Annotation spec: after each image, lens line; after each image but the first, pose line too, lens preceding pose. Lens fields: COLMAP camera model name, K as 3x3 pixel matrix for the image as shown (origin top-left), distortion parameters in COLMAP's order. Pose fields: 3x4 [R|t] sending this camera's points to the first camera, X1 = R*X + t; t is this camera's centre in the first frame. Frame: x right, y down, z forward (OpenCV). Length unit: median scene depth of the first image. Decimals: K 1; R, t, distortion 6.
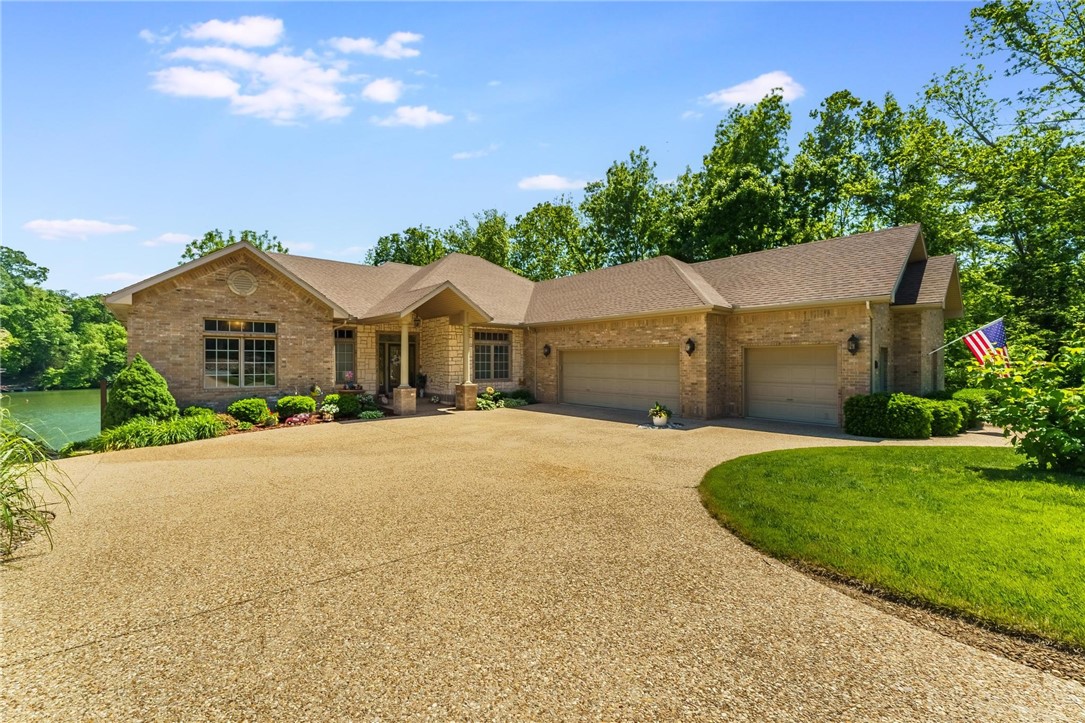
lens RADIAL K [[431.8, 0, 542.7], [0, 431.8, 352.6], [0, 0, 1]] dist [-0.002046, 0.000386]
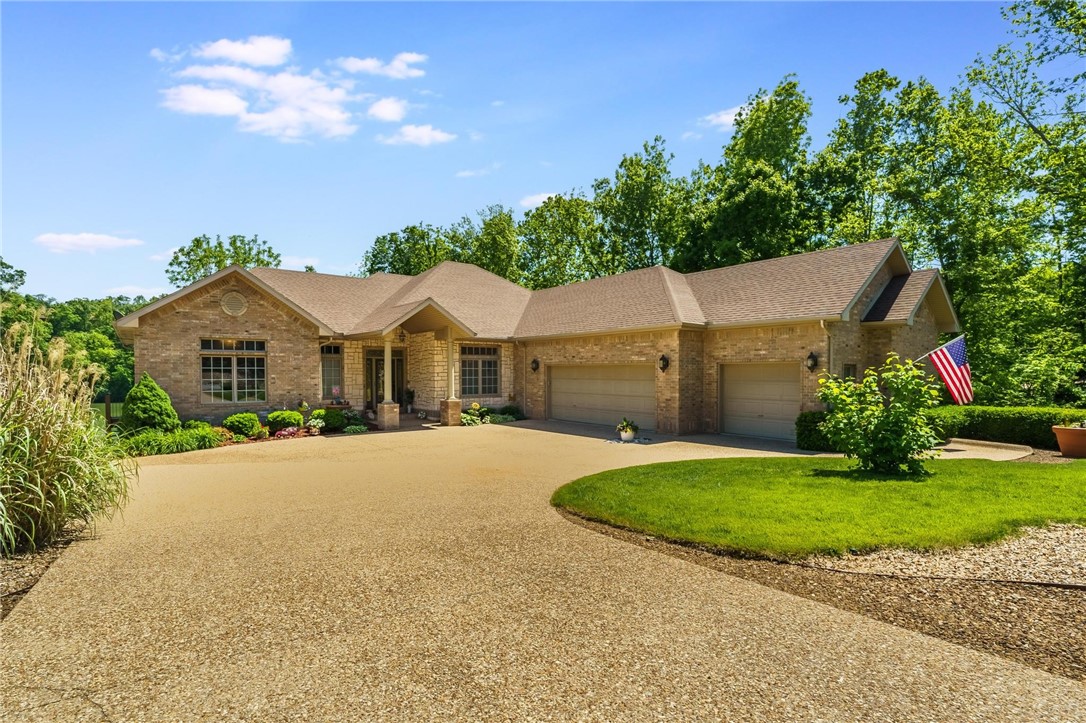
lens RADIAL K [[506.3, 0, 542.2], [0, 506.3, 373.1], [0, 0, 1]] dist [-0.003175, -0.002240]
pose [[0.998396, -0.001477, -0.056601, 0.096724], [0.002704, 0.999763, 0.021615, -0.012772], [0.056555, -0.021733, 0.998163, -0.149819]]
